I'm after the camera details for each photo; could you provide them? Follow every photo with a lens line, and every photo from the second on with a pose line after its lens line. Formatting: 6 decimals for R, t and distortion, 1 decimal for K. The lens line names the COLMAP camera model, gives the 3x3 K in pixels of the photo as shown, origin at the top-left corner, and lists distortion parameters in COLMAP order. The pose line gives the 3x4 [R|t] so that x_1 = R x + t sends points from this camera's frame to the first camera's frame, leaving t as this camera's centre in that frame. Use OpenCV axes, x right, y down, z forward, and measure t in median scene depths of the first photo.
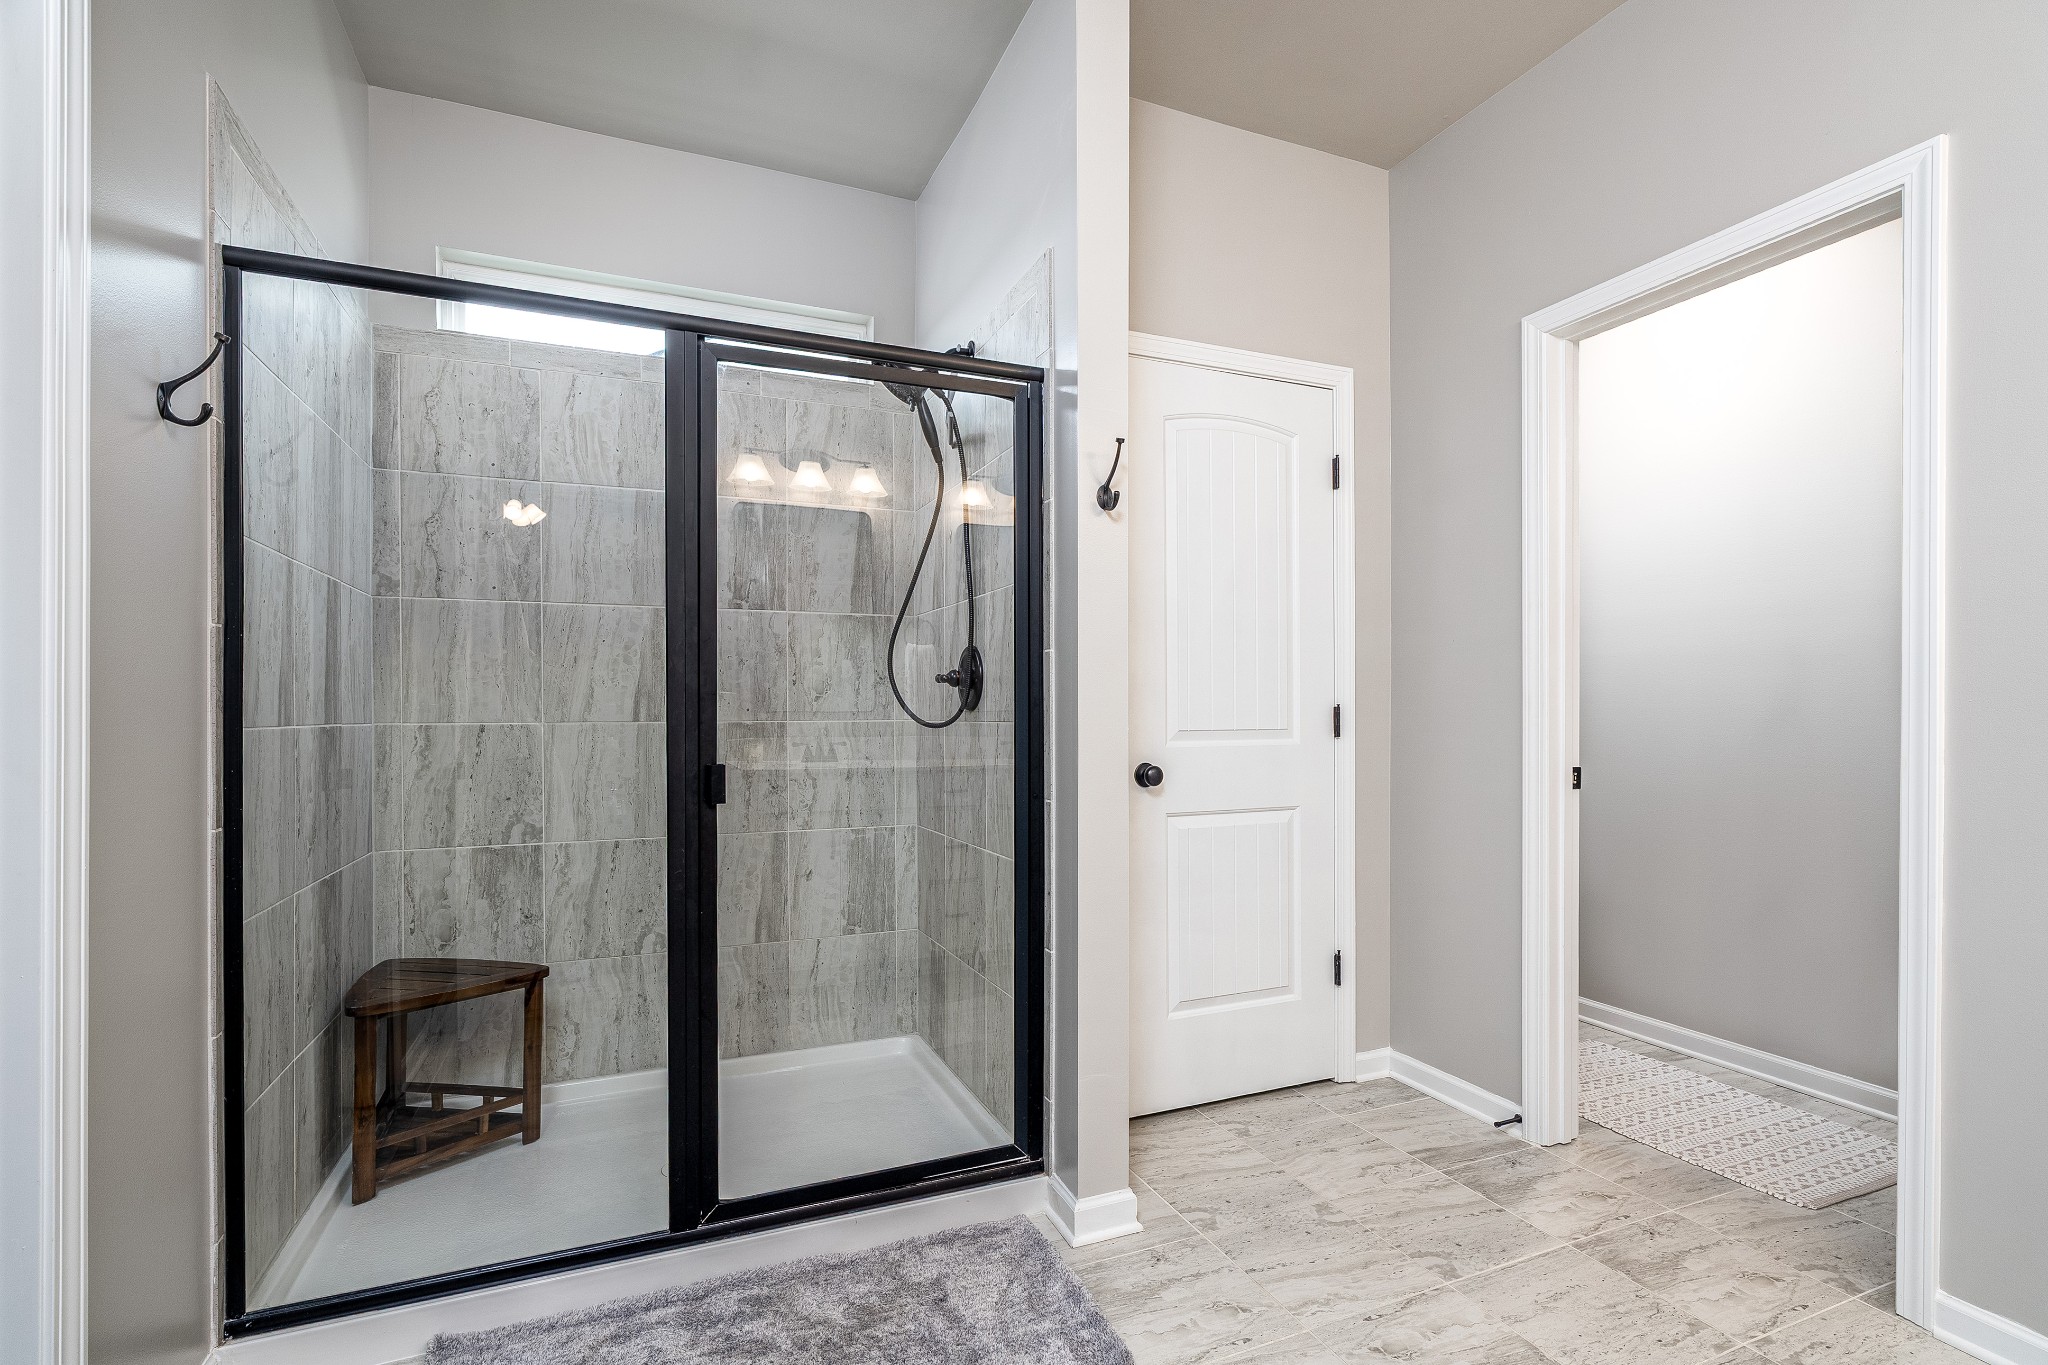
lens RADIAL K [[934.3, 0, 1020.6], [0, 934.3, 700.2], [0, 0, 1]] dist [-0.002004, 0.000112]
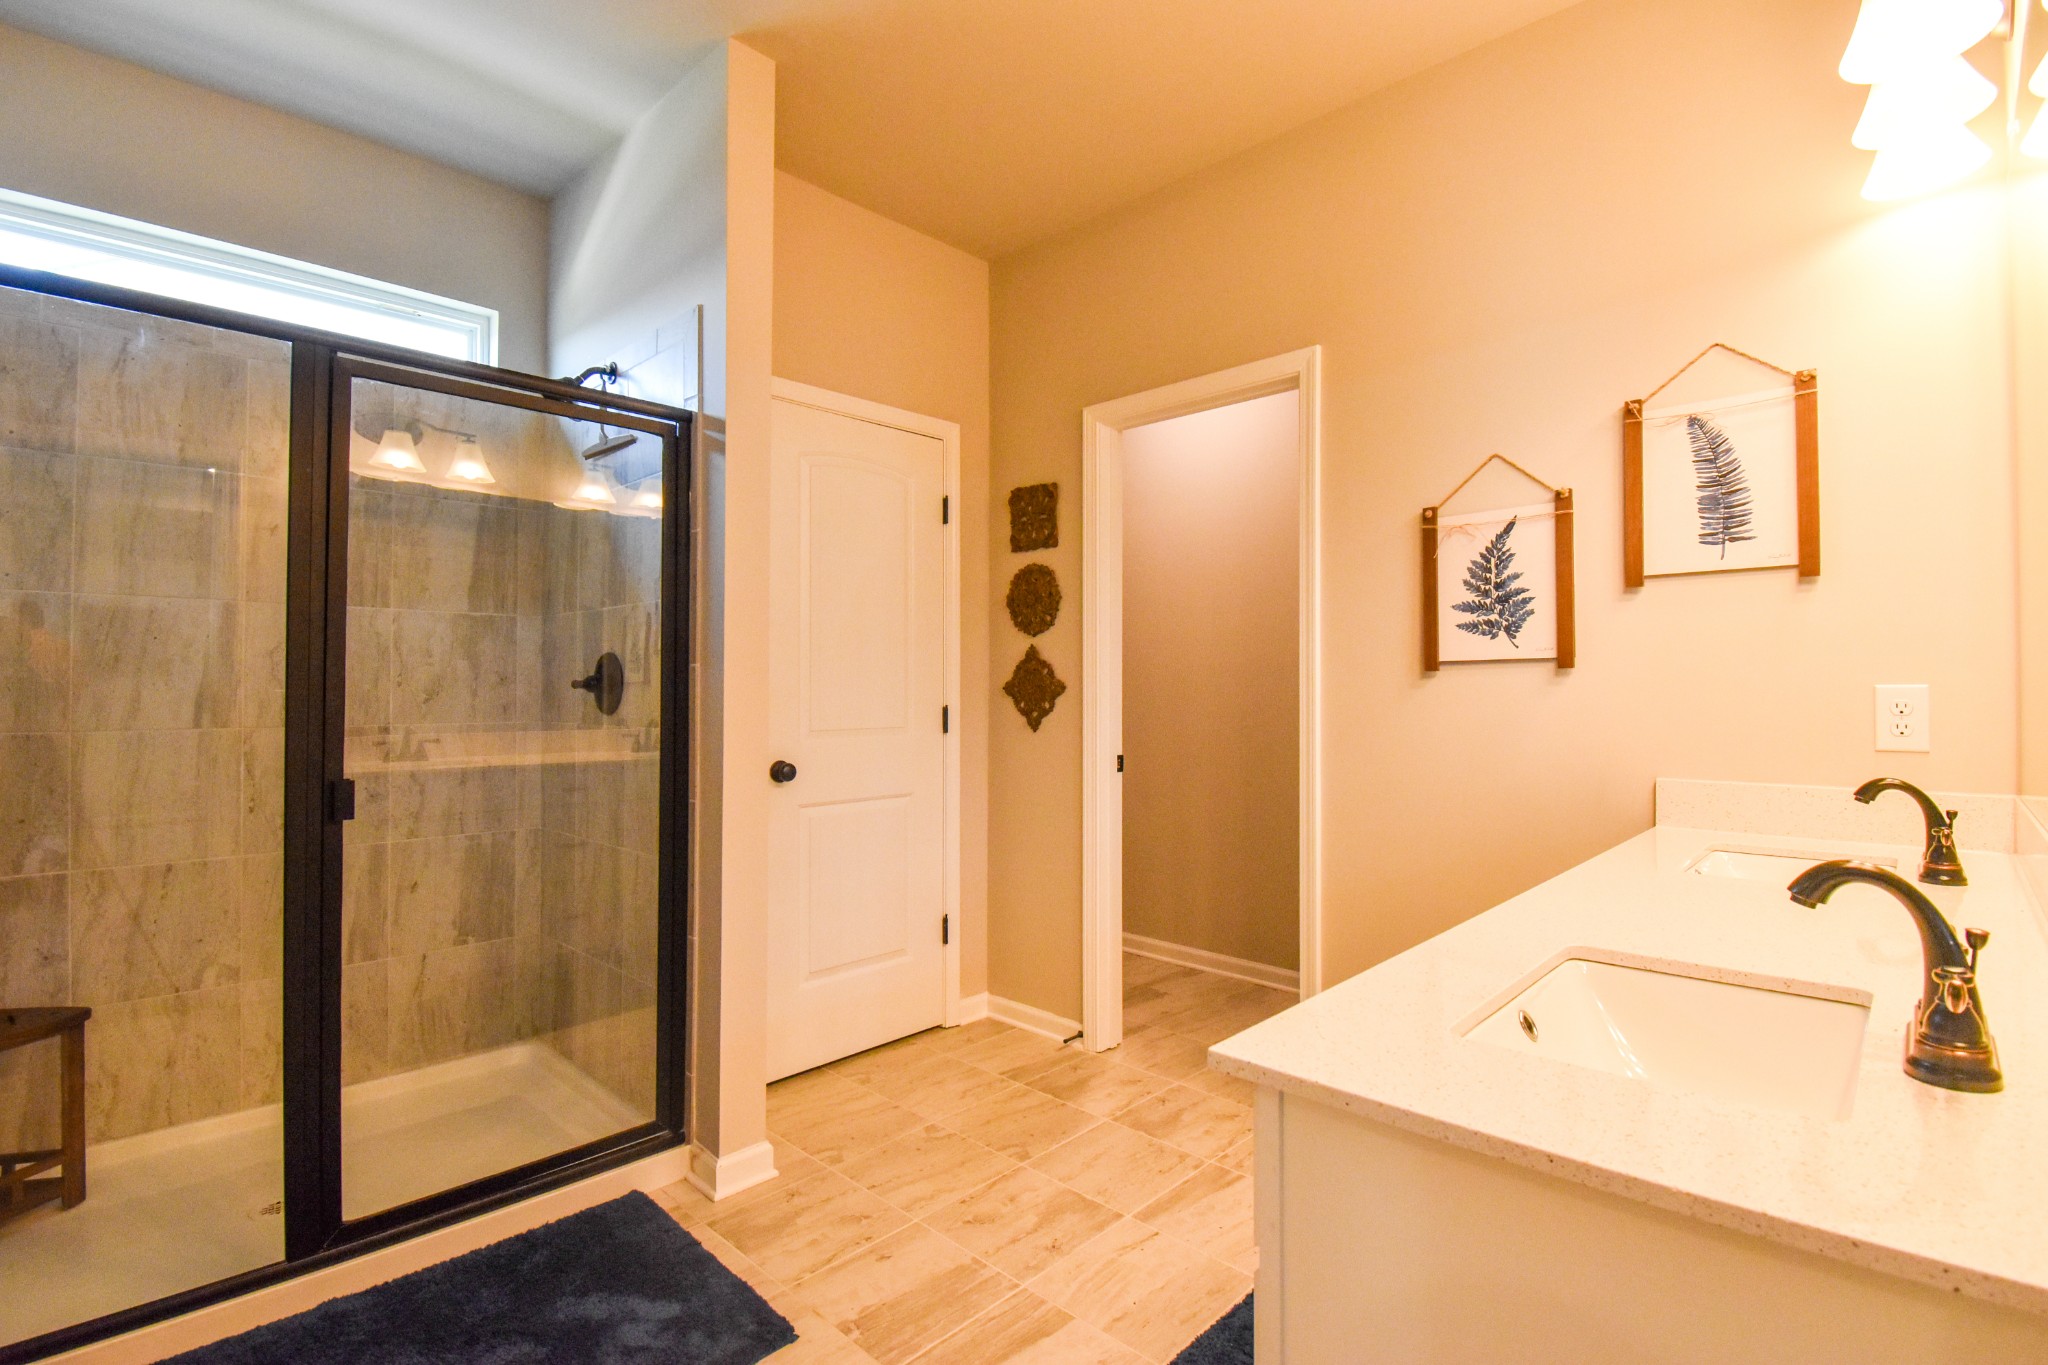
lens RADIAL K [[945.1, 0, 1020.2], [0, 945.1, 675.4], [0, 0, 1]] dist [0.019581, -0.028900]
pose [[0.922534, 0.005729, 0.385873, -0.041293], [-0.004335, 0.999981, -0.004483, -0.032644], [-0.385891, 0.002463, 0.922541, -0.160399]]
